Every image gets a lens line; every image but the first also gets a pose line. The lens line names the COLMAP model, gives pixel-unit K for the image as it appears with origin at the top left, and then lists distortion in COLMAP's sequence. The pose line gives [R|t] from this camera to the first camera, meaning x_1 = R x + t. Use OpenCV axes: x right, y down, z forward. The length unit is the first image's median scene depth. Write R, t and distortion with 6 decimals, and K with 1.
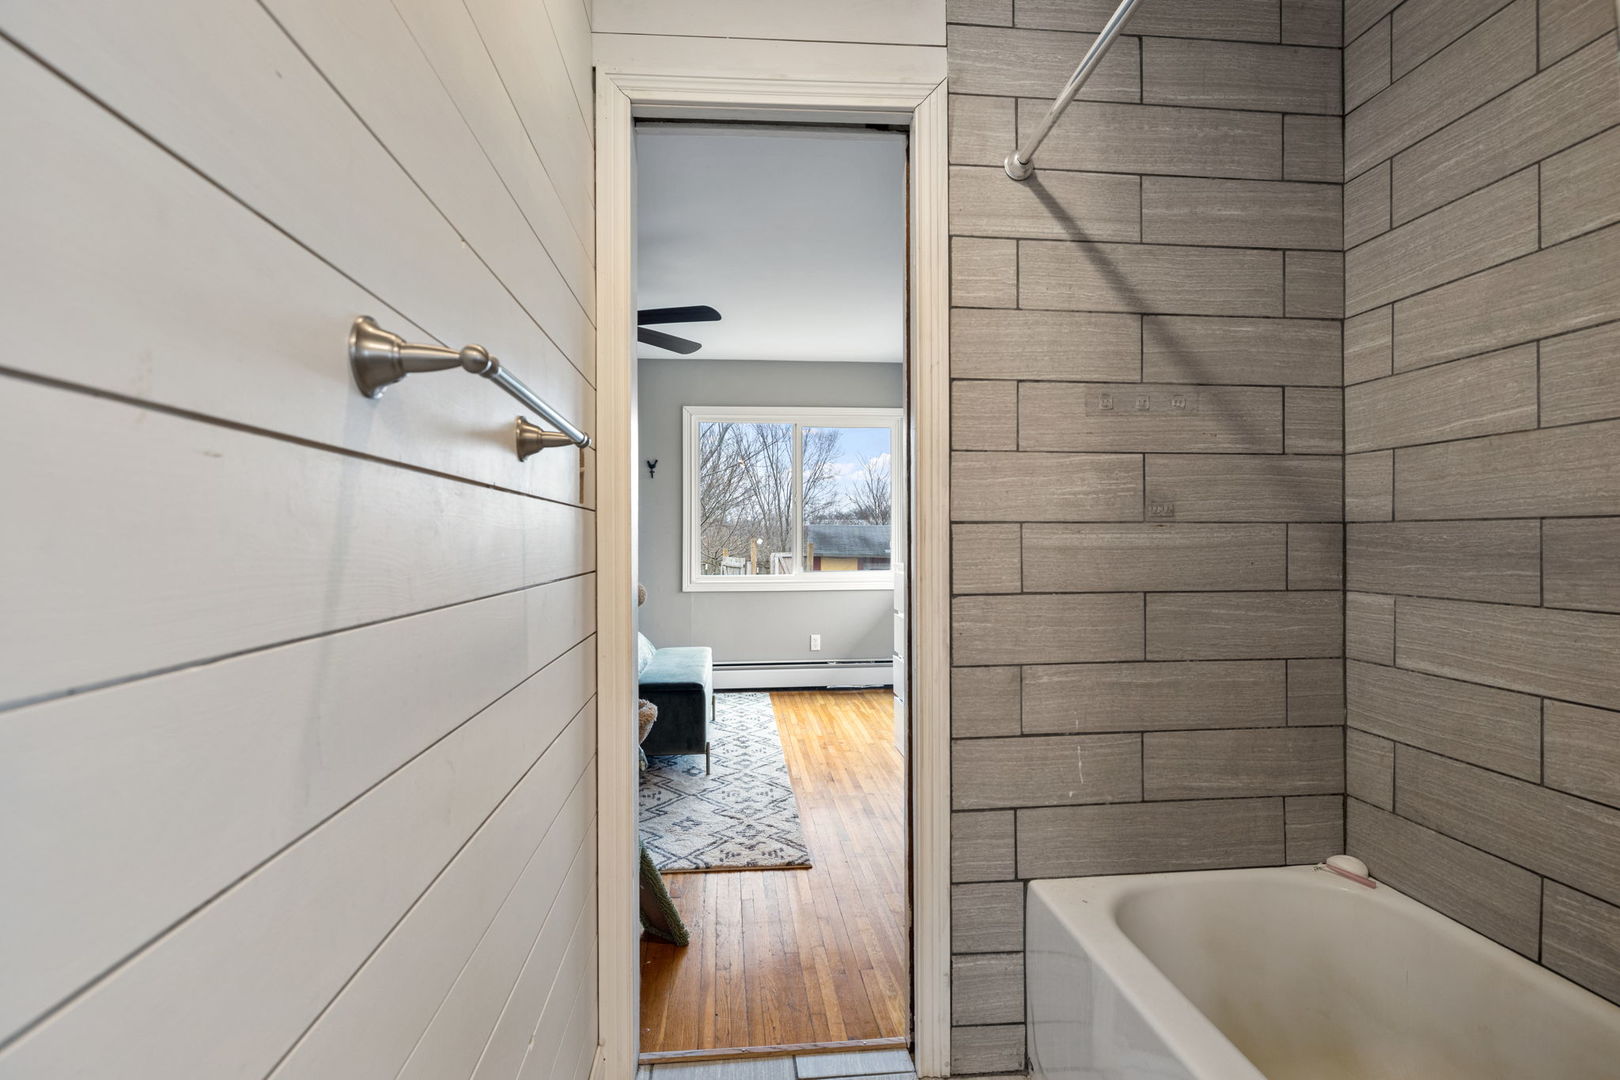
lens RADIAL K [[772.9, 0, 807.2], [0, 772.9, 541.9], [0, 0, 1]] dist [-0.000347, 0.000282]
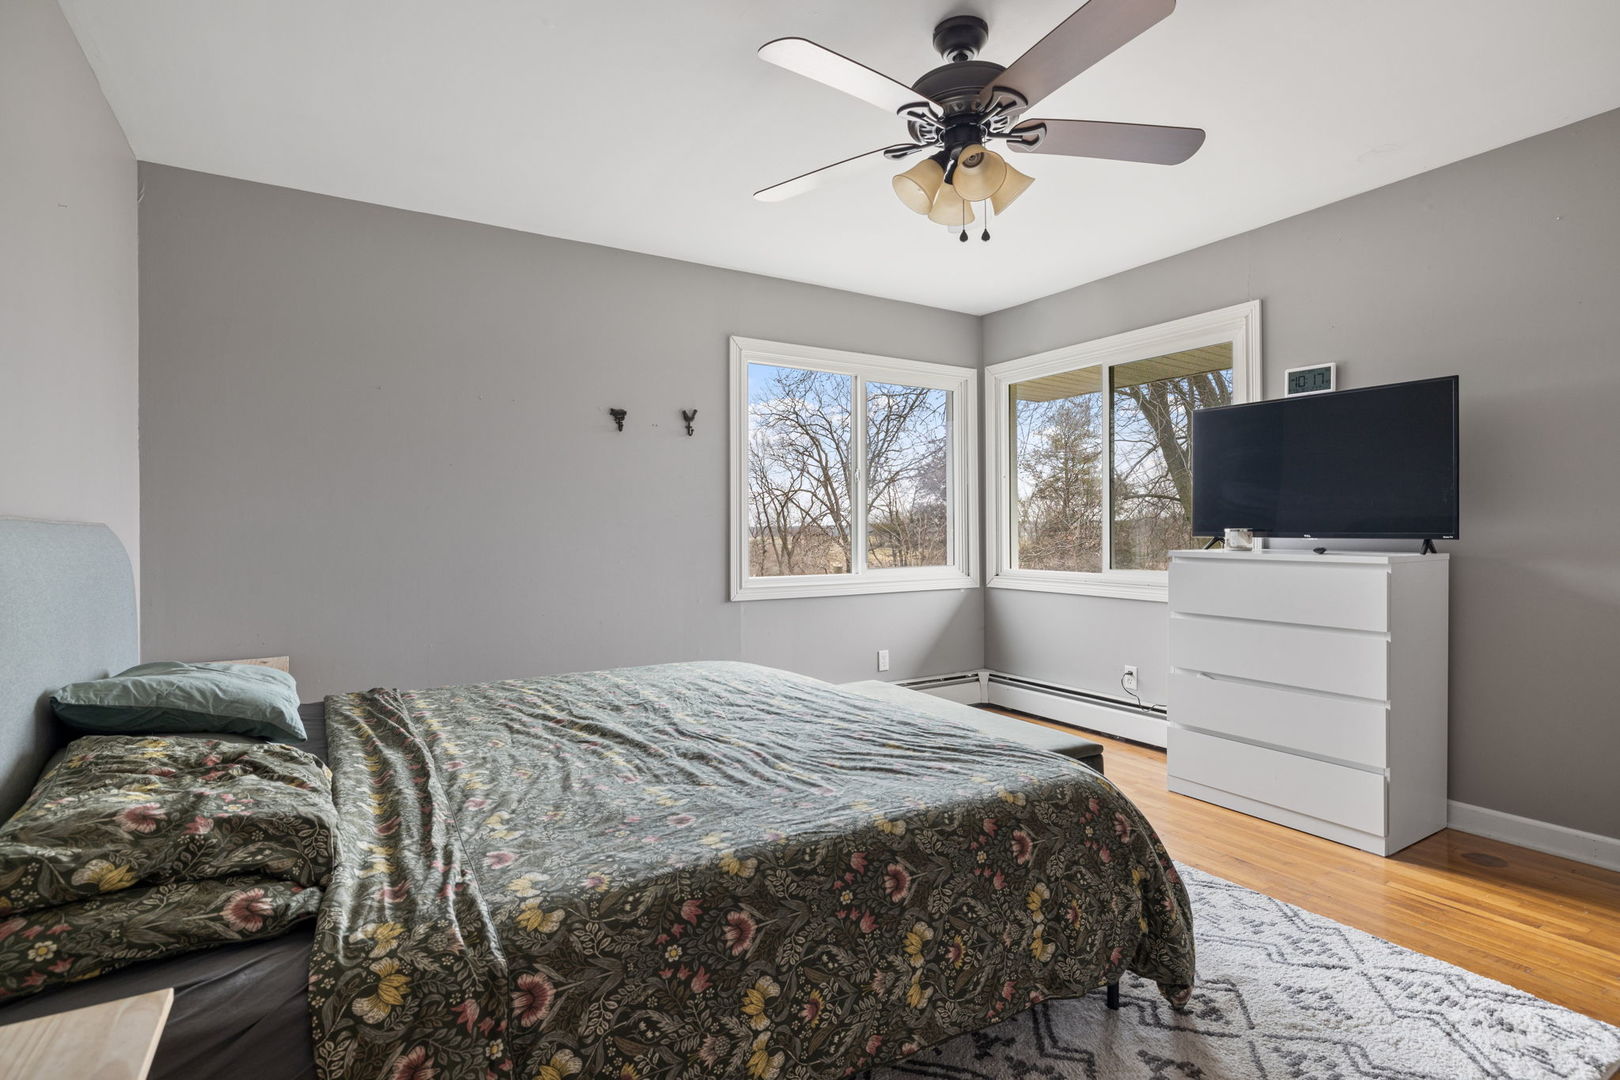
lens RADIAL K [[772.9, 0, 809.8], [0, 772.9, 536.0], [0, 0, 1]] dist [-0.000347, 0.000282]
pose [[0.896272, -0.003471, 0.443492, -0.406199], [0.002801, 0.999994, 0.002165, 0.003812], [-0.443497, -0.000698, 0.896276, 0.342388]]
